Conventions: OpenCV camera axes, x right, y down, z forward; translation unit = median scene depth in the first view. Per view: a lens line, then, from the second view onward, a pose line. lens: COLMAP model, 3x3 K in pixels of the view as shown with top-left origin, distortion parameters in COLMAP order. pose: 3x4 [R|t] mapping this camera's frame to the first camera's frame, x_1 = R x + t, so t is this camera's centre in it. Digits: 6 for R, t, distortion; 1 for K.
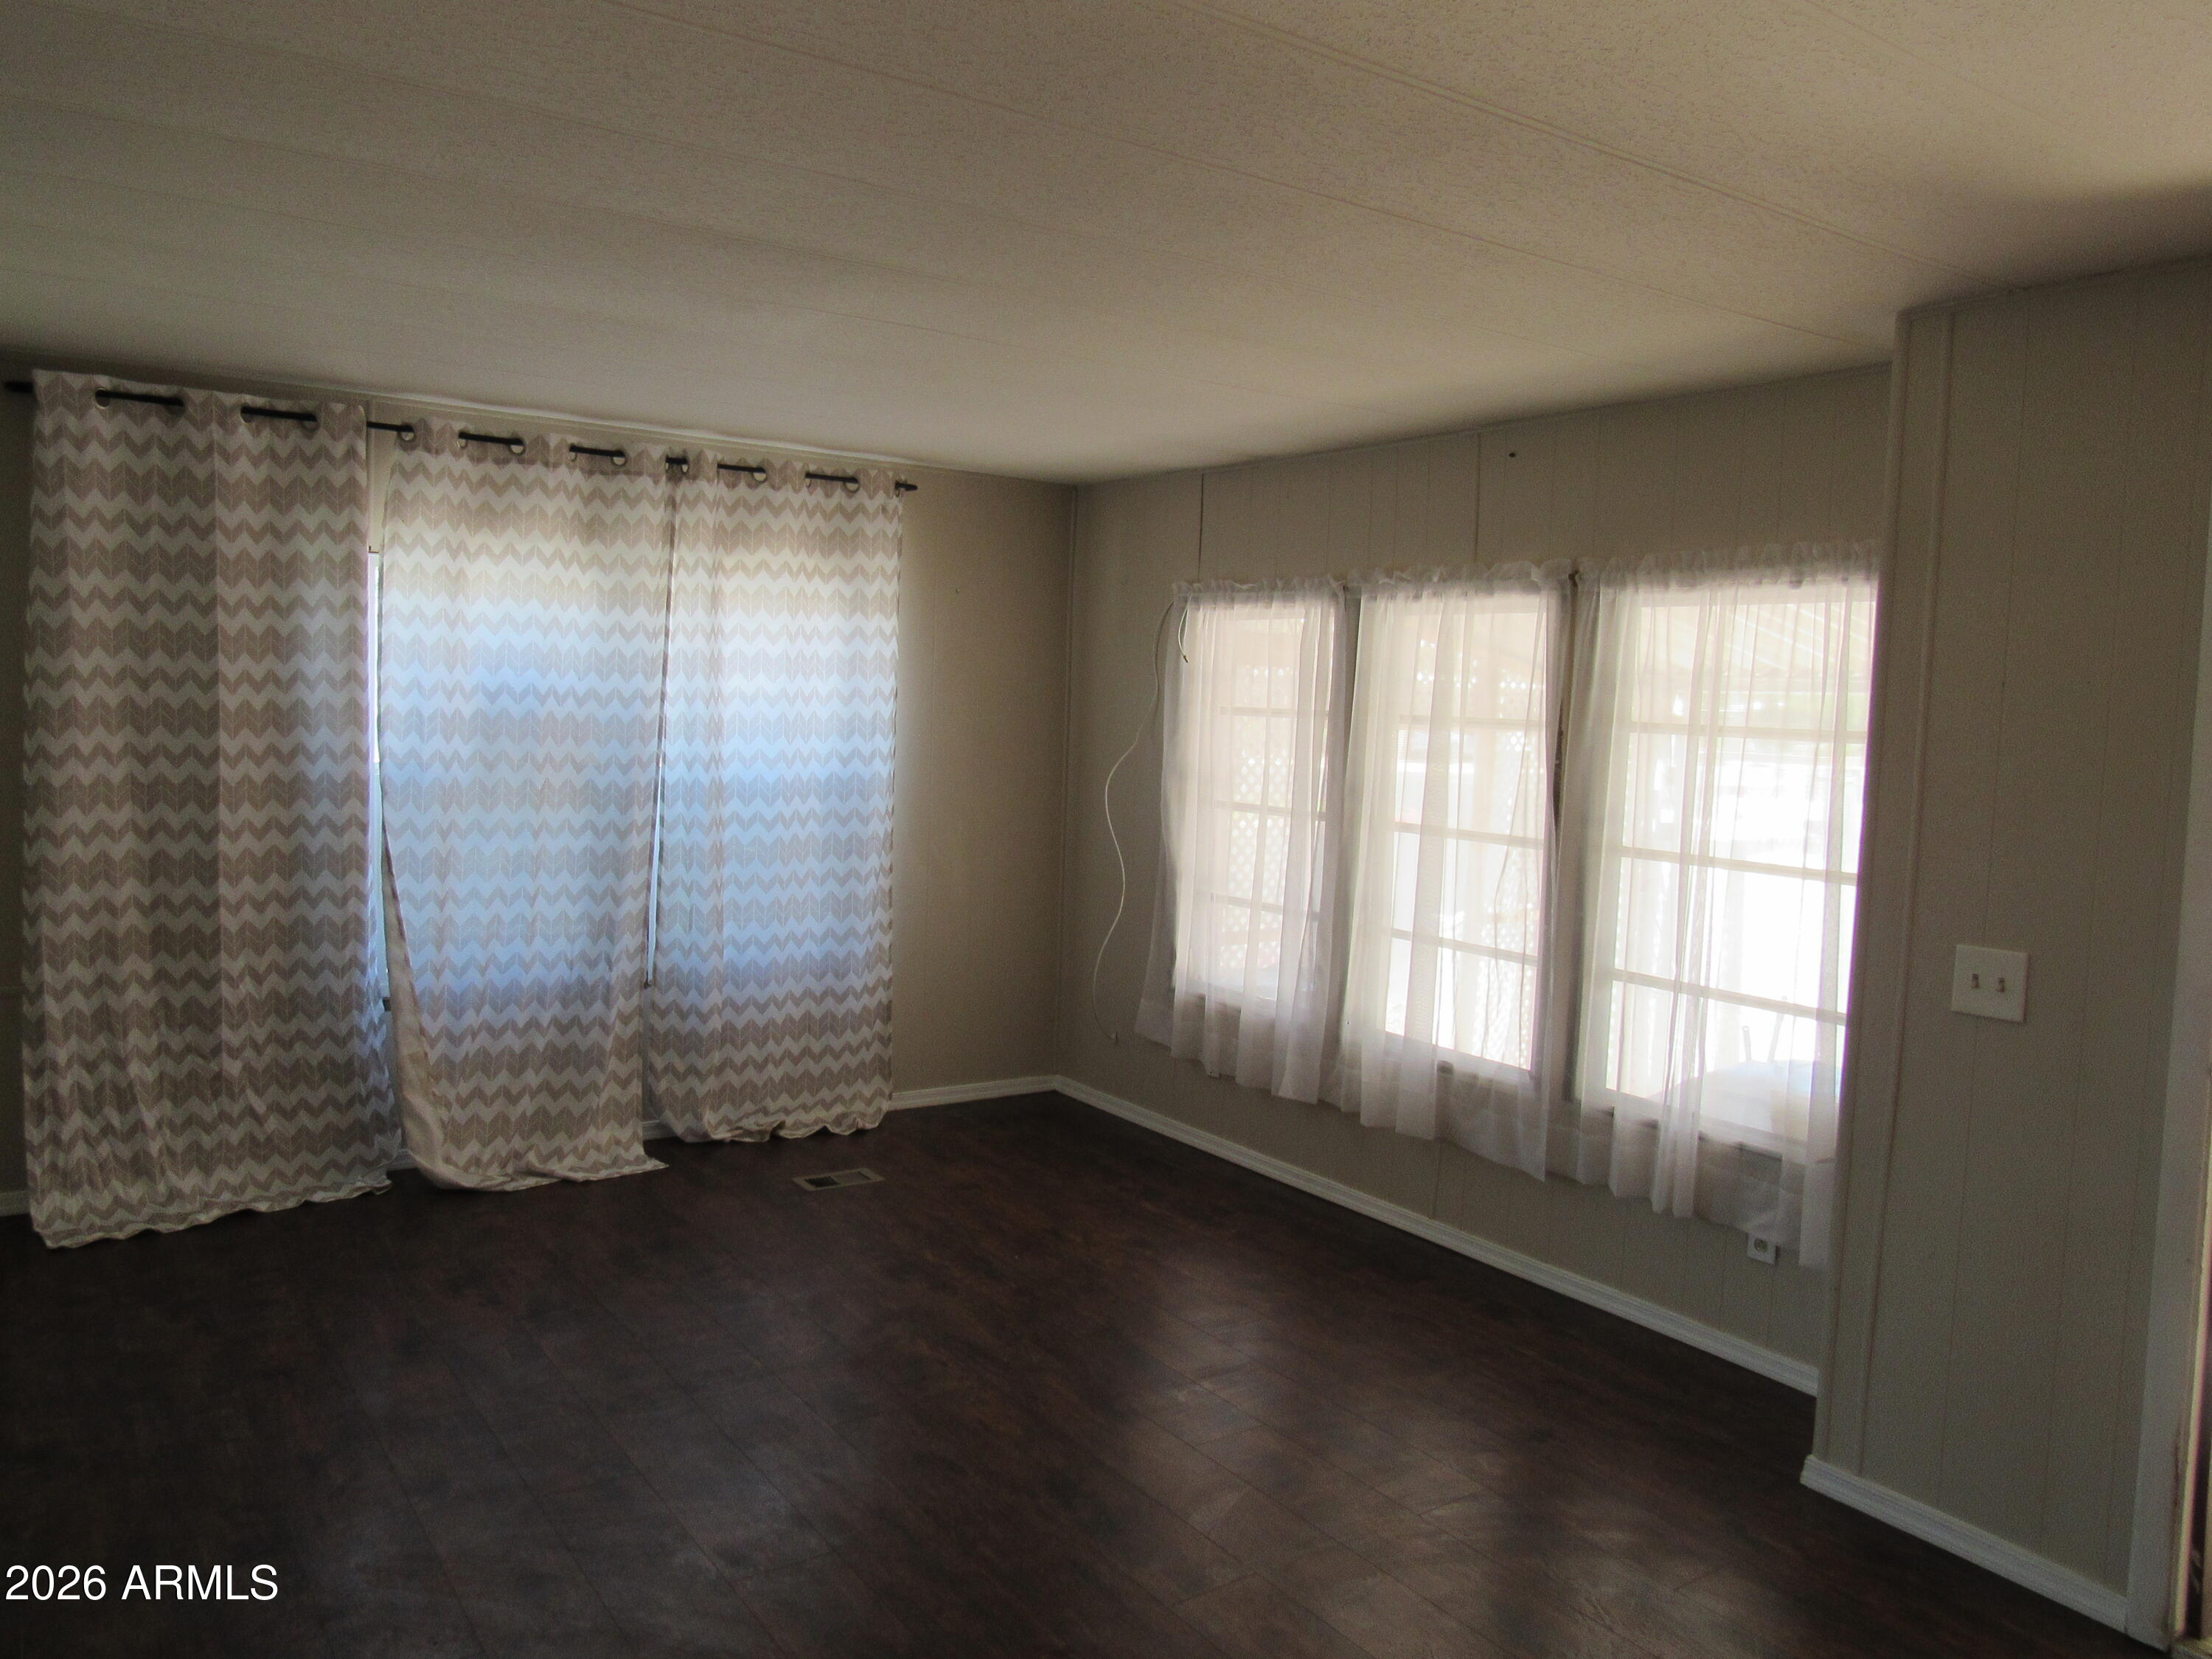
lens RADIAL K [[1582.2, 0, 1113.7], [0, 1582.2, 821.5], [0, 0, 1]] dist [-0.032124, -0.002554]
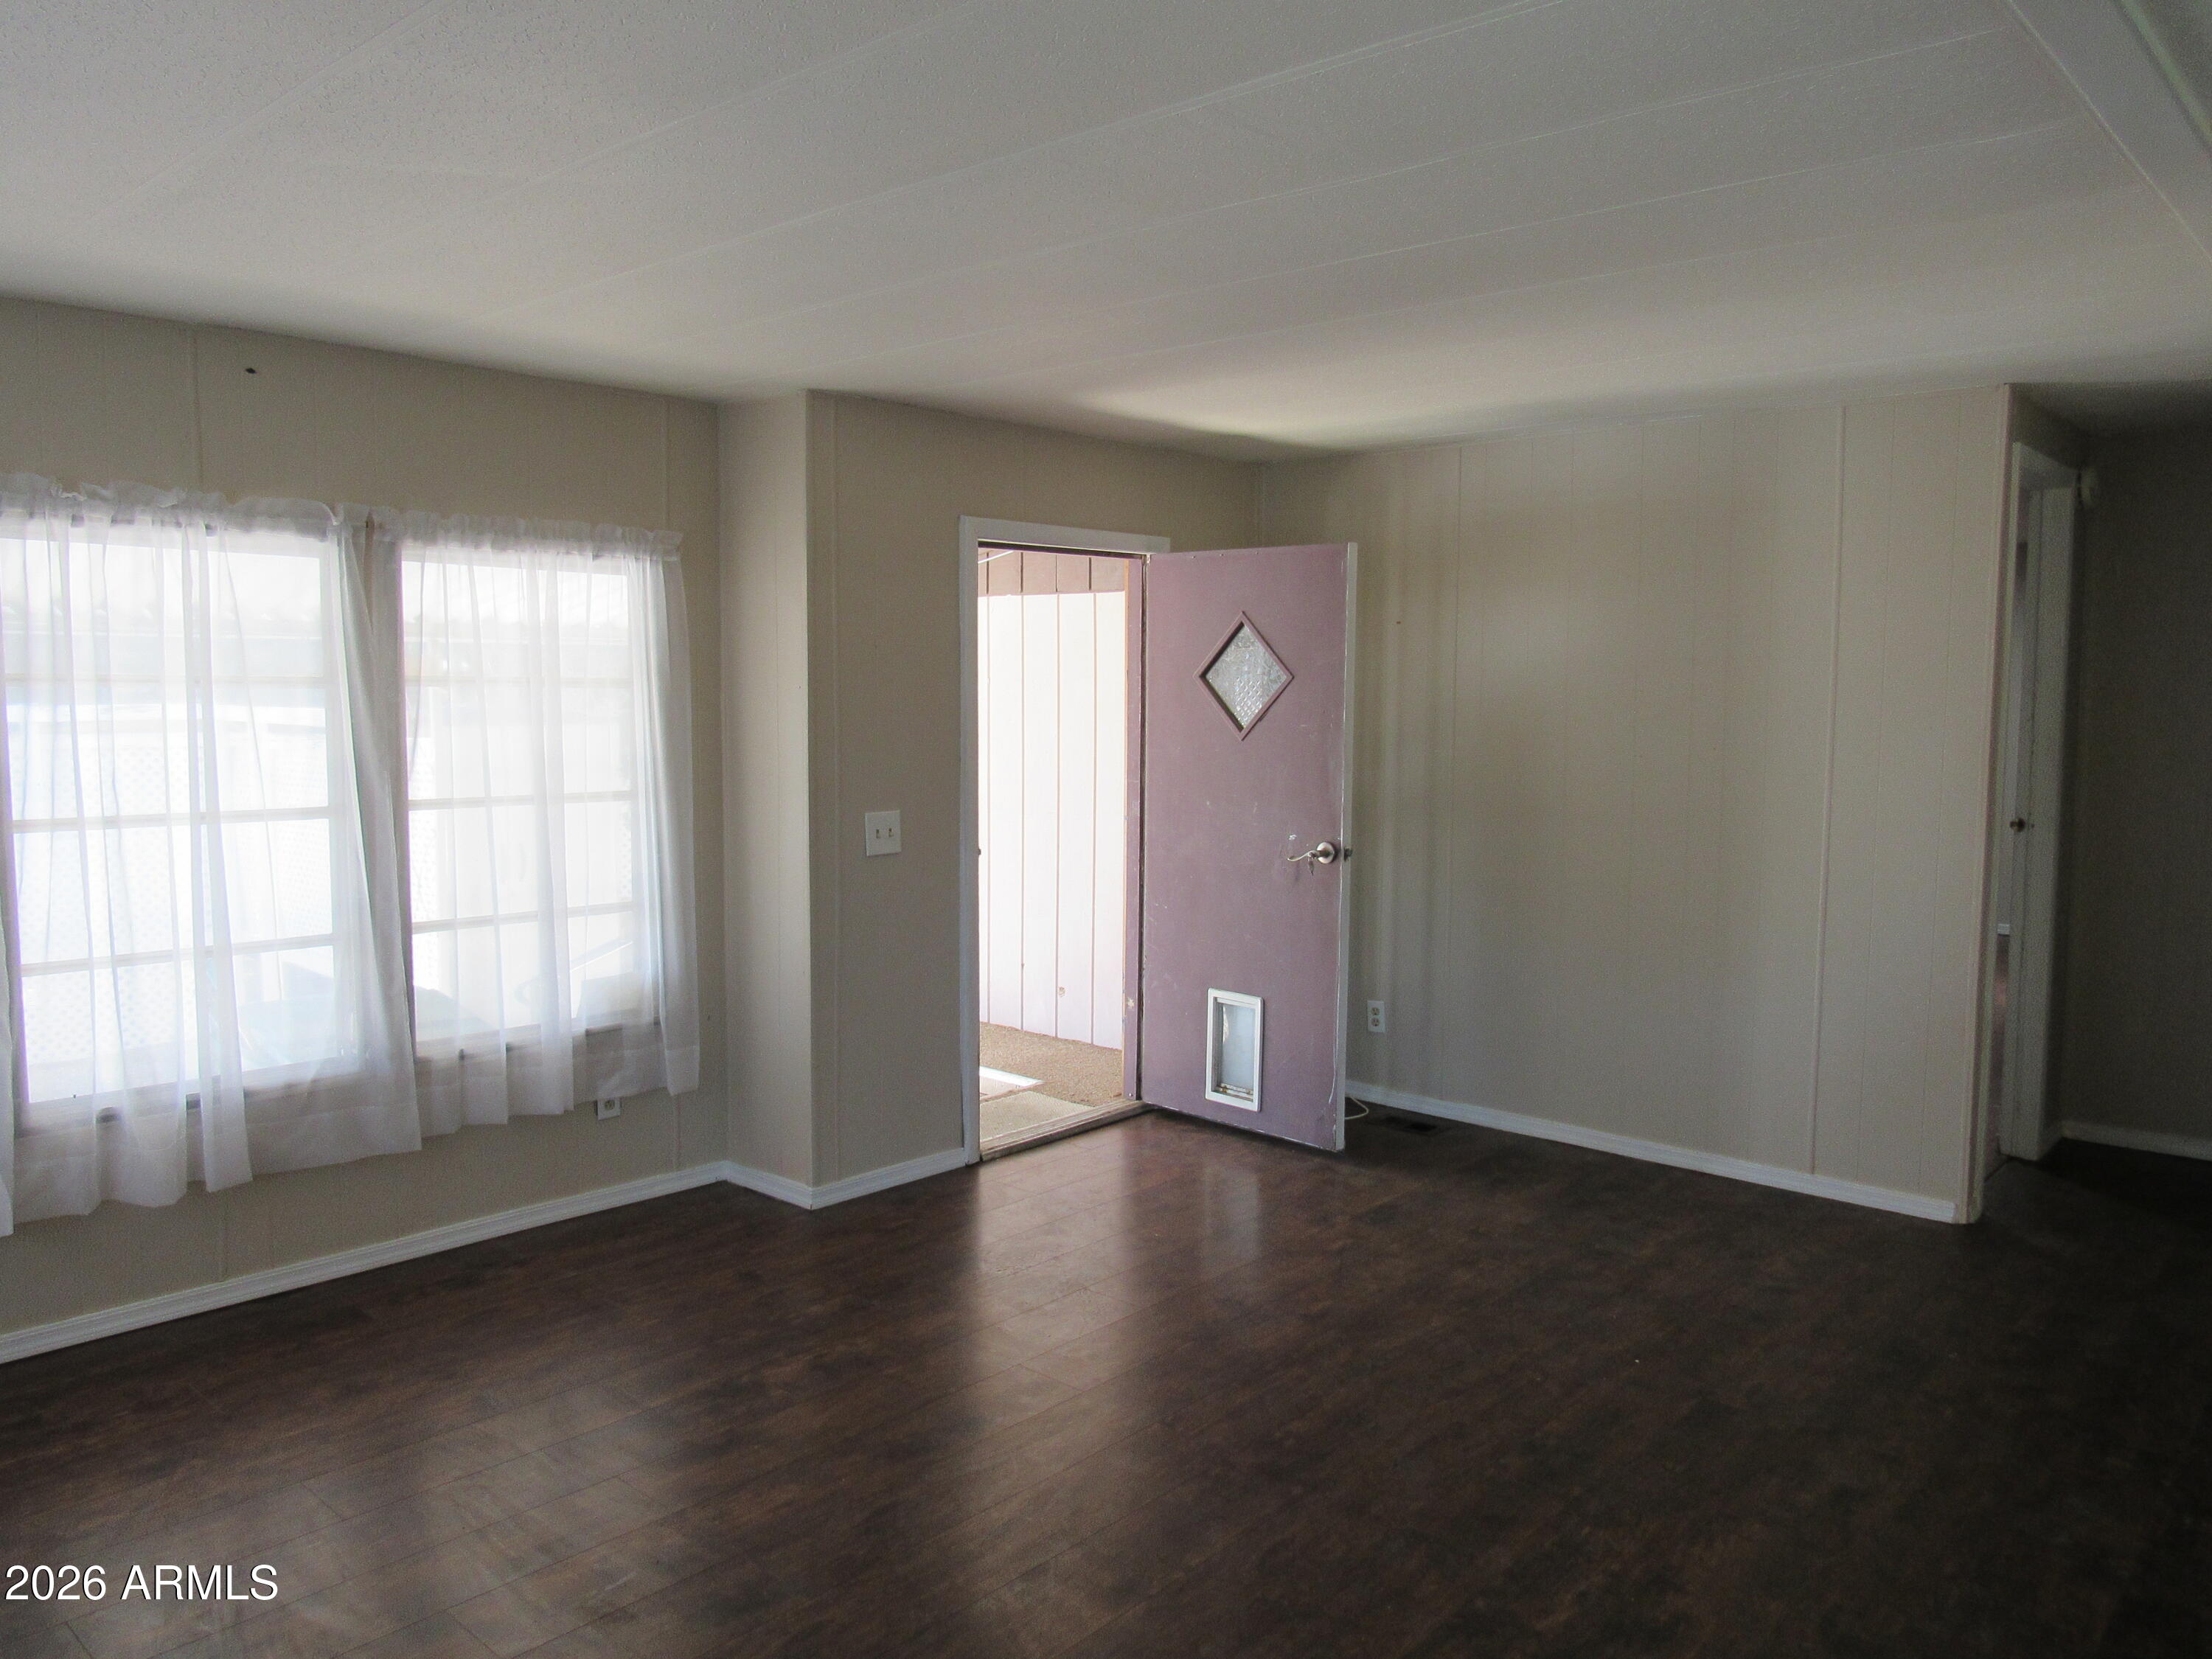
lens RADIAL K [[1582.2, 0, 1113.7], [0, 1582.2, 821.5], [0, 0, 1]] dist [-0.032124, -0.002554]
pose [[-0.222497, -0.124378, 0.966967, -0.620629], [0.051951, 0.988907, 0.139154, -0.071835], [-0.973548, 0.081196, -0.213567, 0.649680]]
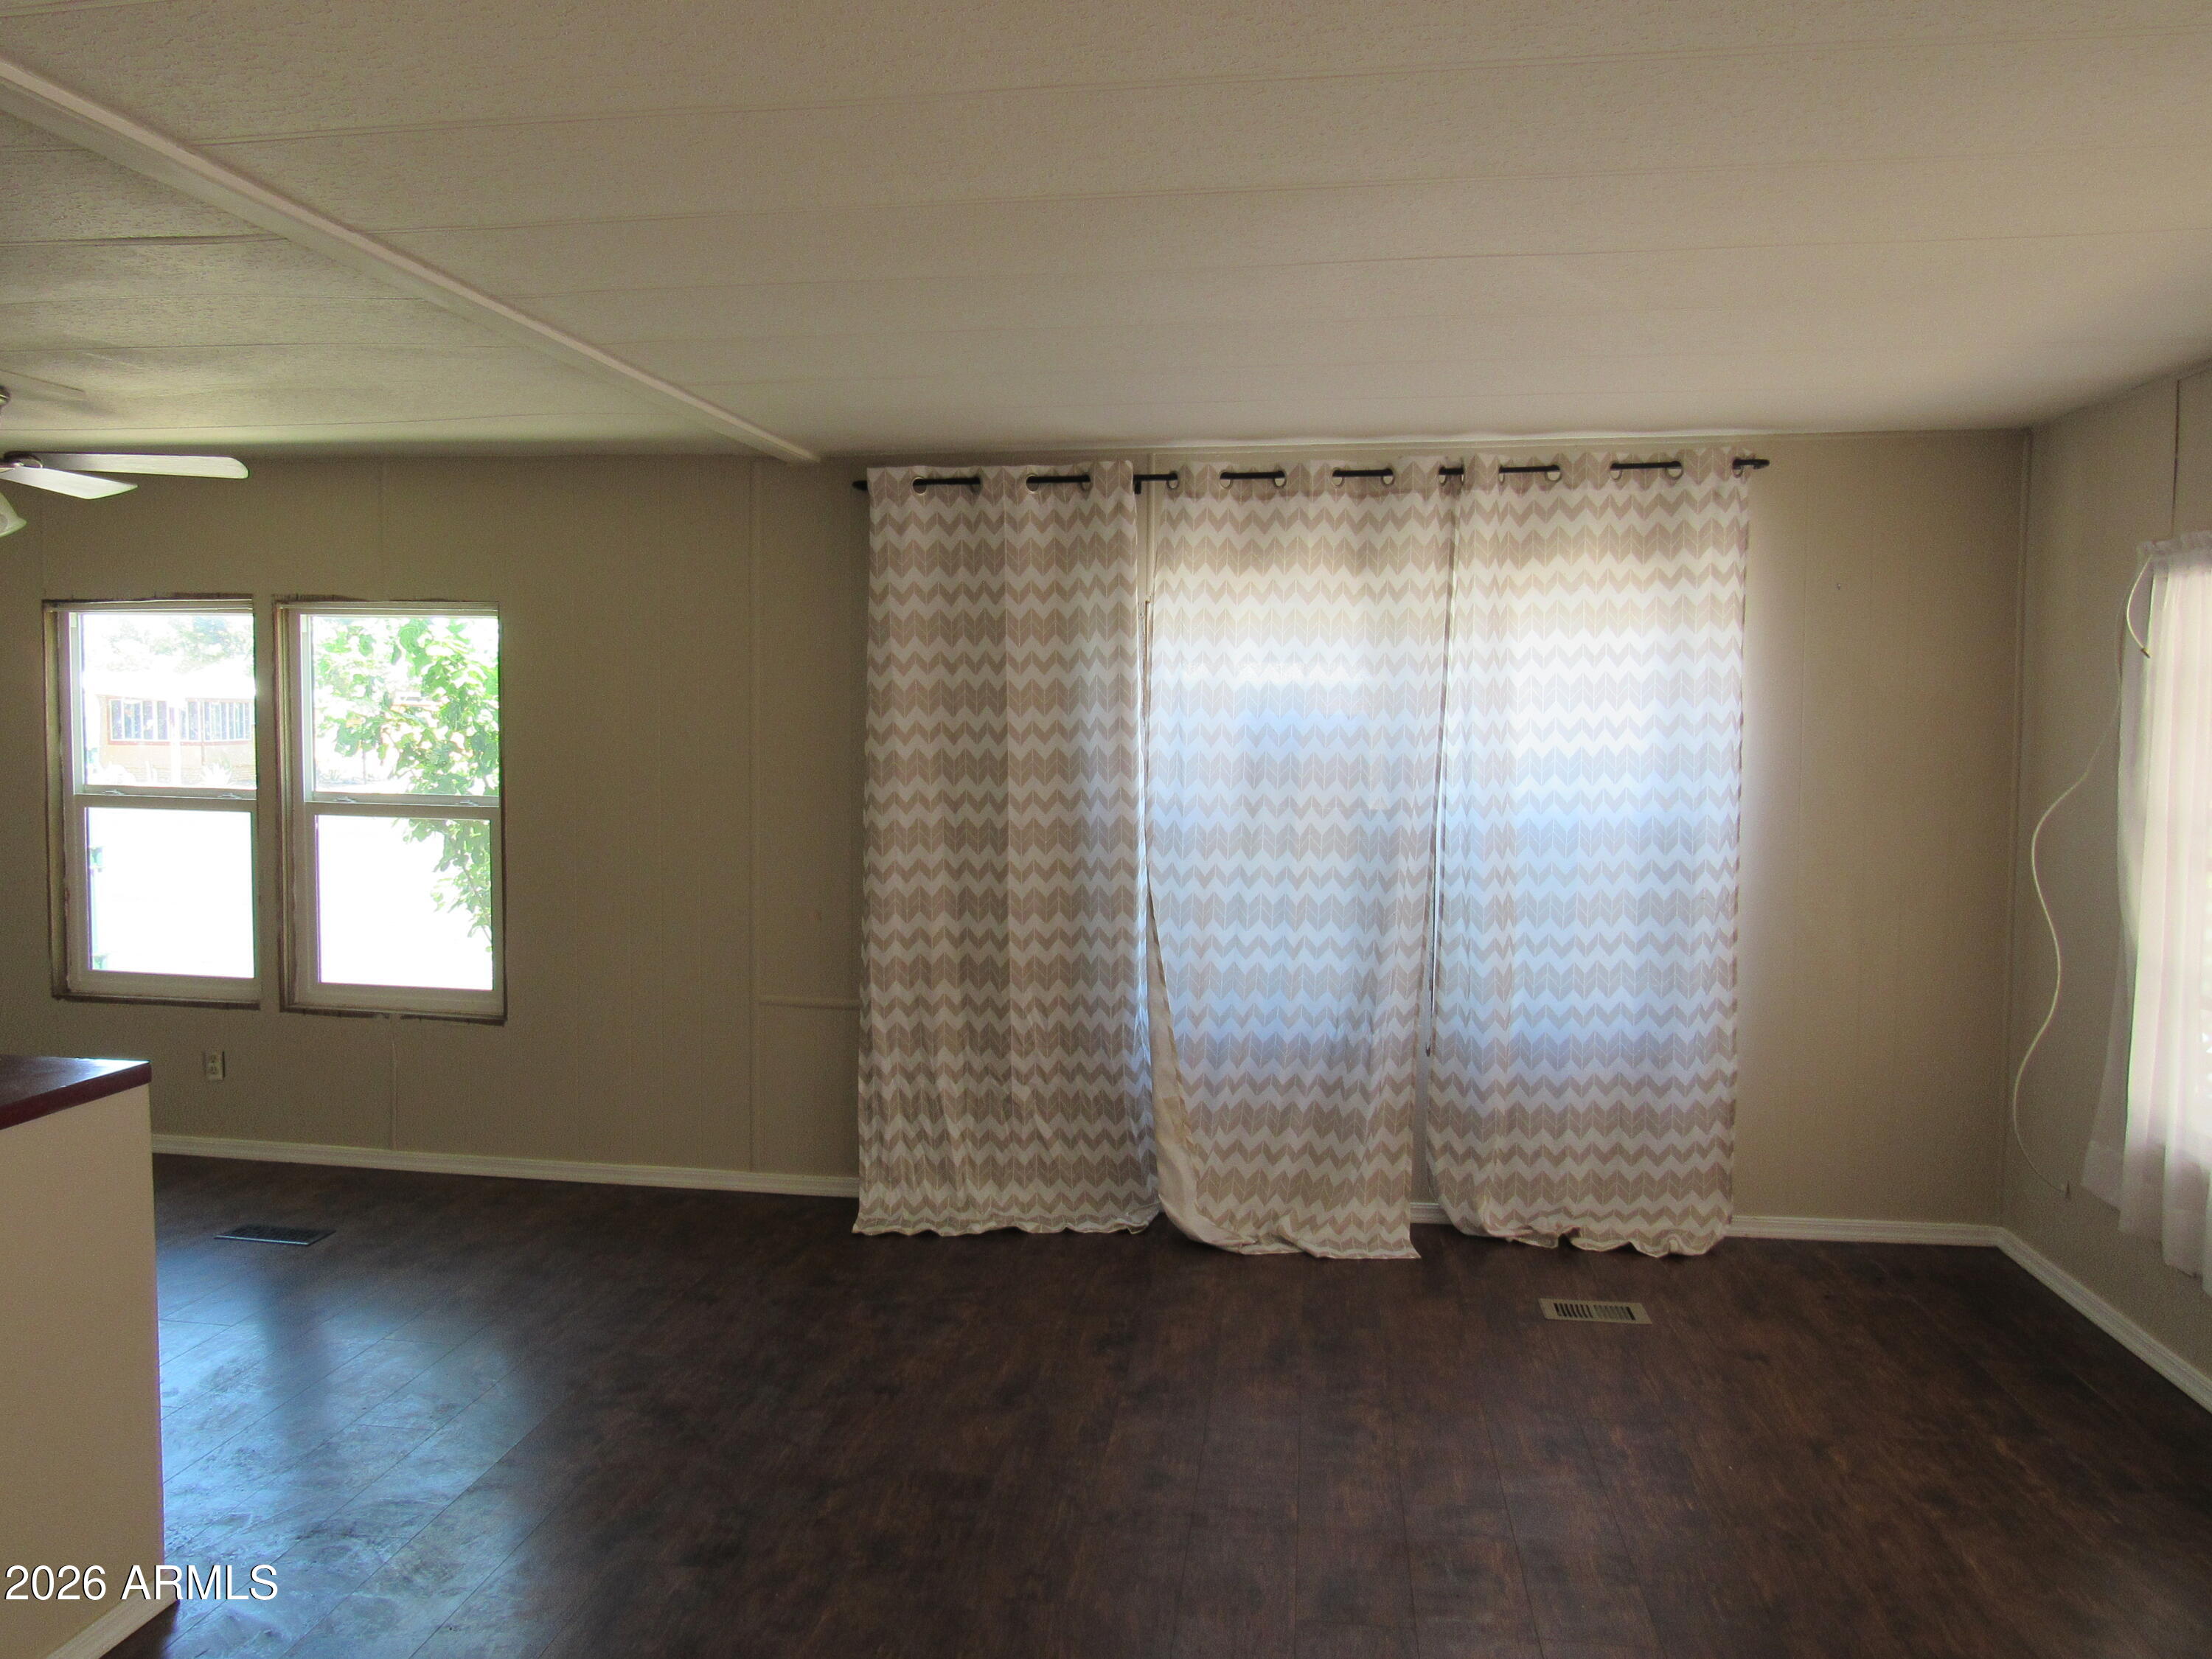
lens RADIAL K [[1572.8, 0, 1106.0], [0, 1572.8, 829.5], [0, 0, 1]] dist [-0.027448, -0.001869]
pose [[0.733607, 0.004117, -0.679562, 0.199835], [-0.021261, 0.999631, -0.016896, -0.005519], [0.679242, 0.026844, 0.733424, 0.230688]]
